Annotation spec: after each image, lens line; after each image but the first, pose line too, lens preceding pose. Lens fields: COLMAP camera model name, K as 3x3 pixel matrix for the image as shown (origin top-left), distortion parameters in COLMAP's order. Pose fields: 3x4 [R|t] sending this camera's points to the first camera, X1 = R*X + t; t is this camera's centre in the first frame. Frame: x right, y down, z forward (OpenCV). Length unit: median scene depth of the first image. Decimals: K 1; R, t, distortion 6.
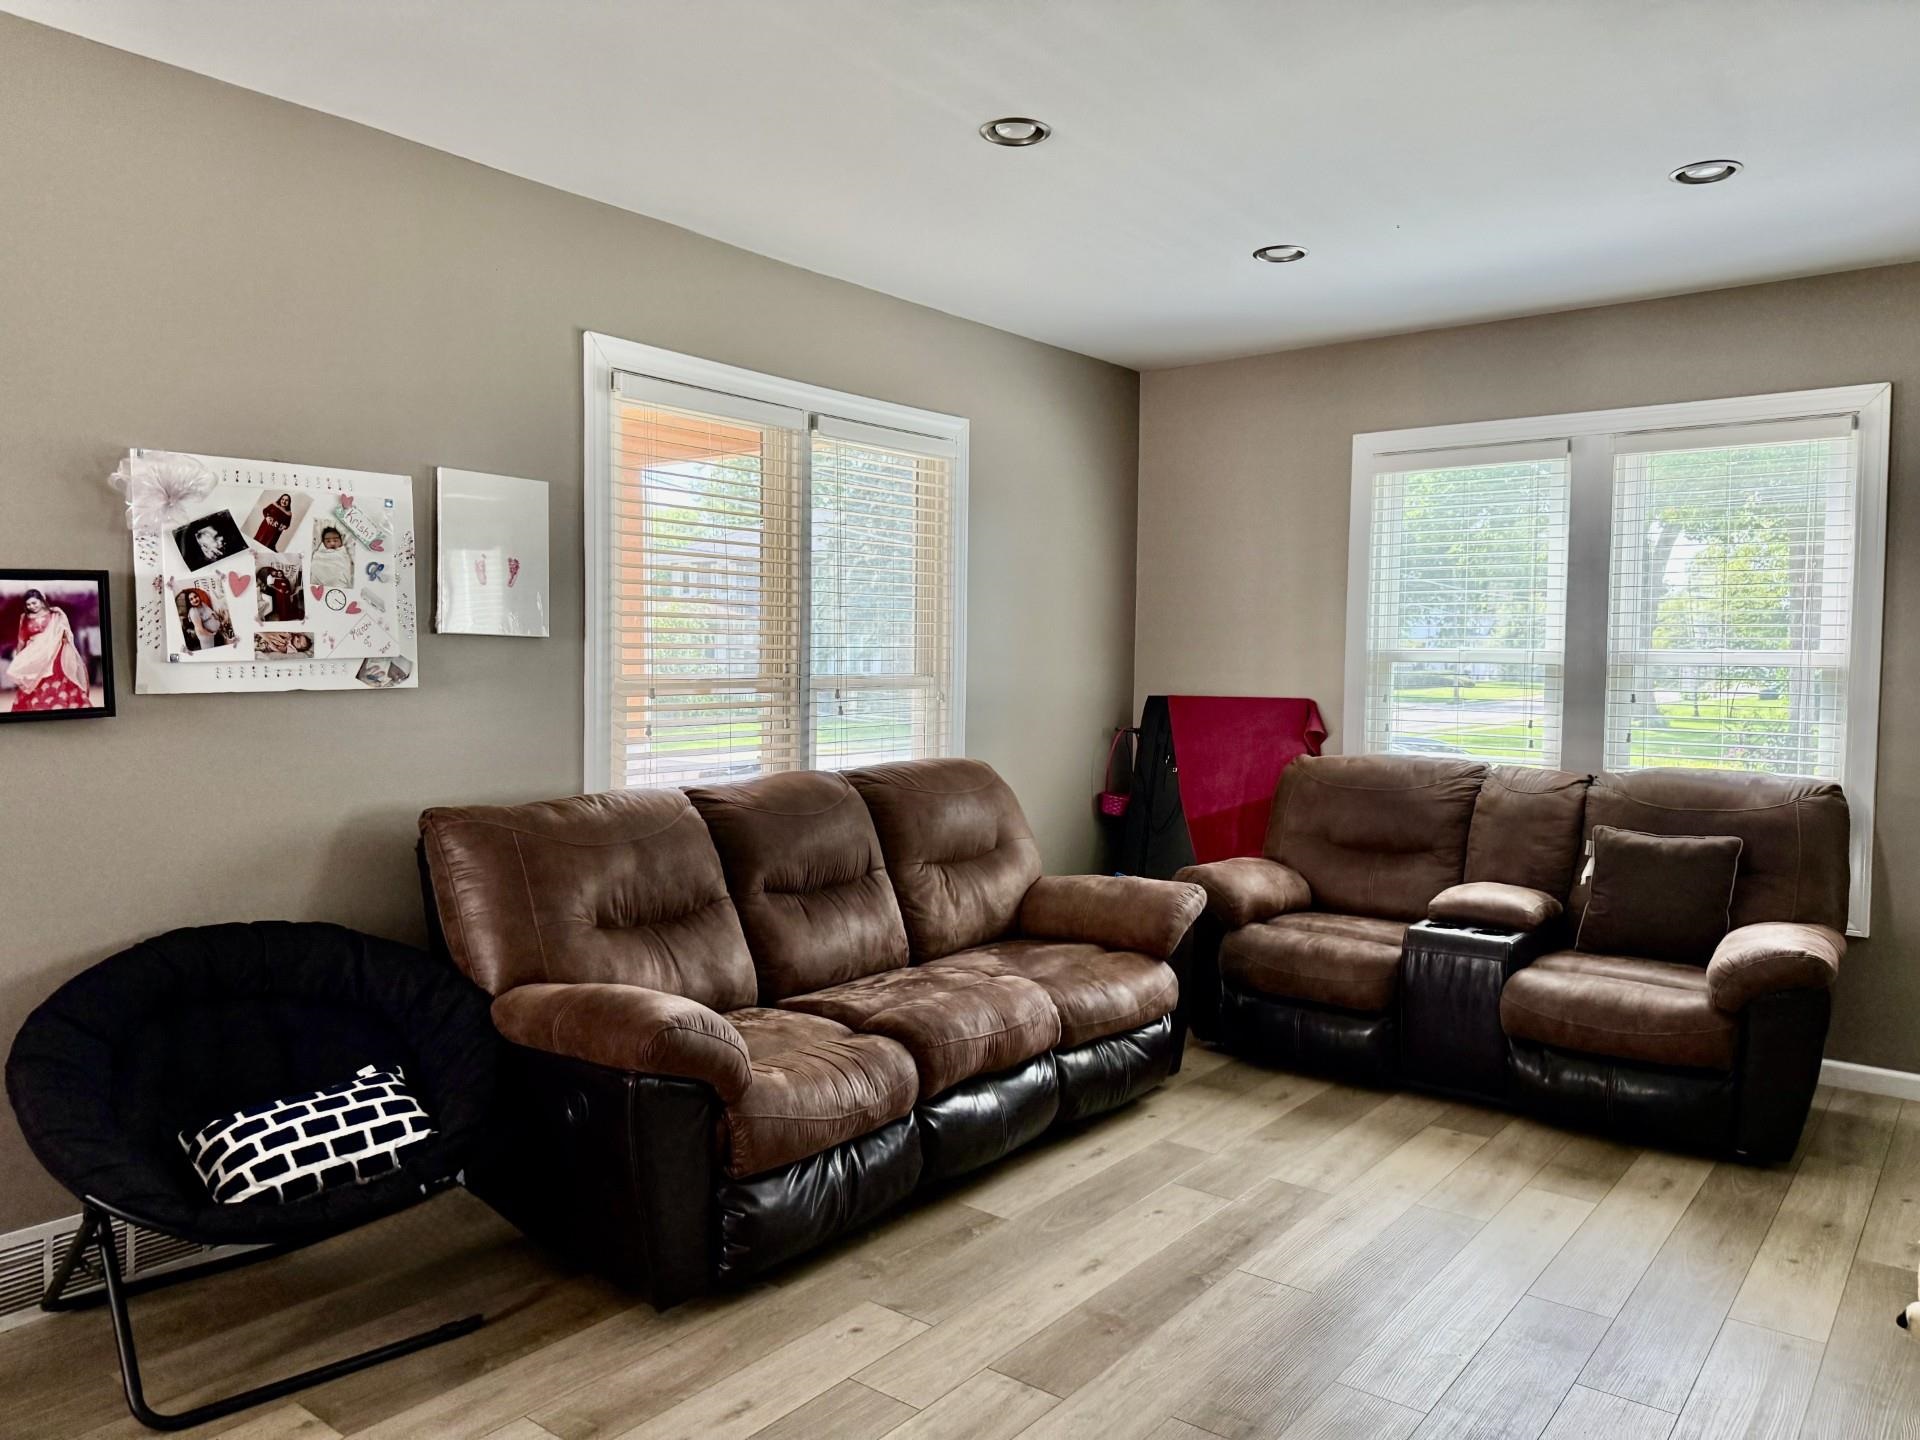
lens RADIAL K [[1382.5, 0, 955.6], [0, 1382.5, 691.1], [0, 0, 1]] dist [0.040191, -0.003584]
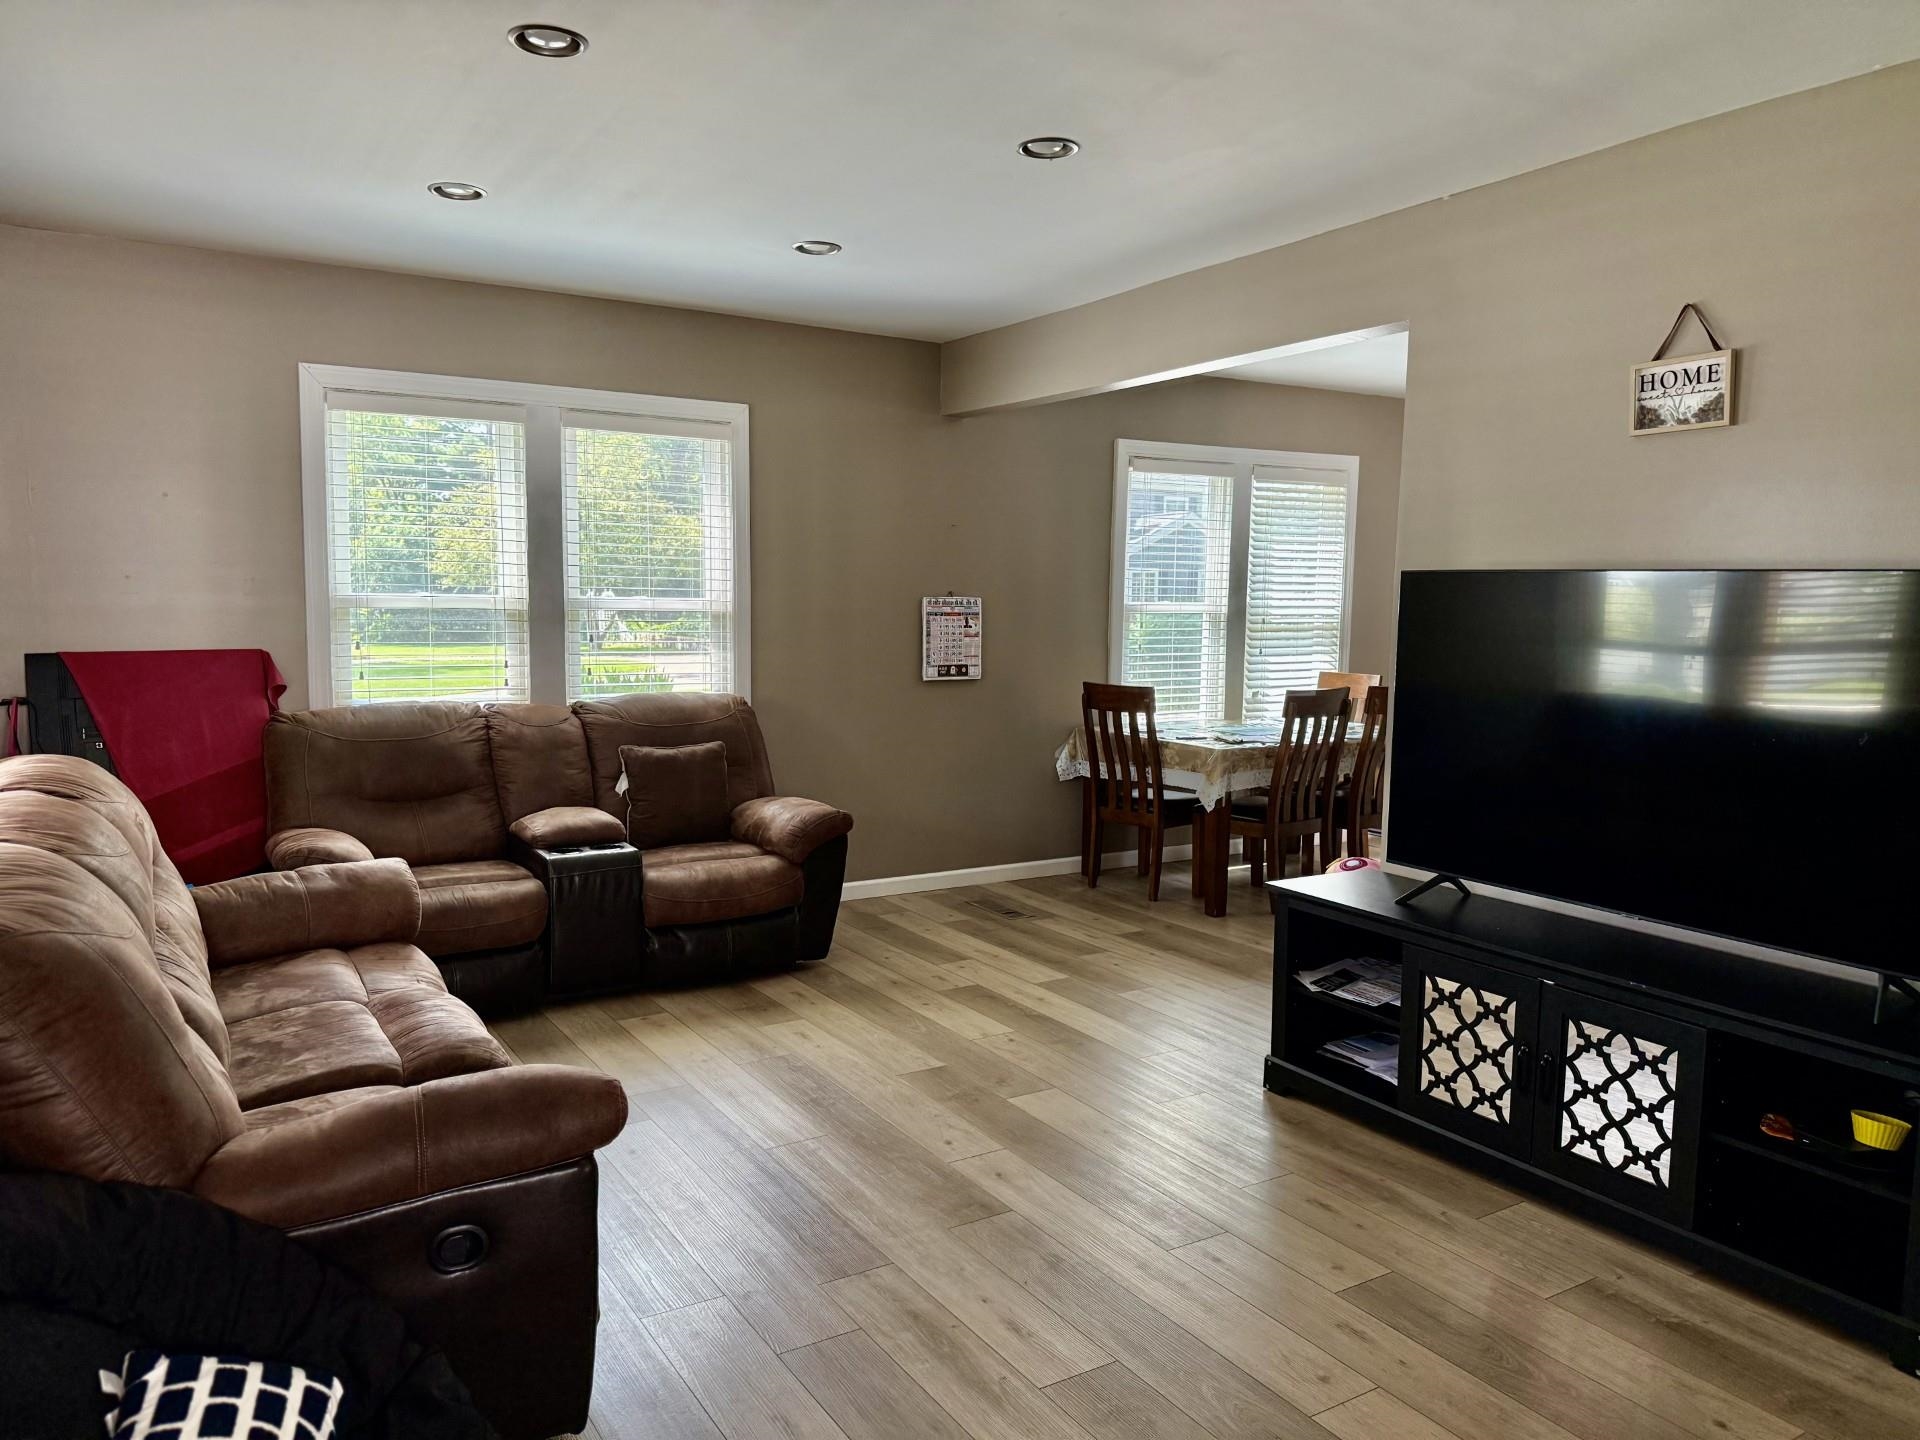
lens RADIAL K [[1366.7, 0, 947.1], [0, 1366.7, 732.7], [0, 0, 1]] dist [-0.002064, -0.006408]
pose [[0.340796, -0.094128, 0.935413, -0.597526], [0.023339, 0.995516, 0.091673, -0.016994], [-0.939847, -0.009410, 0.341465, 0.381495]]
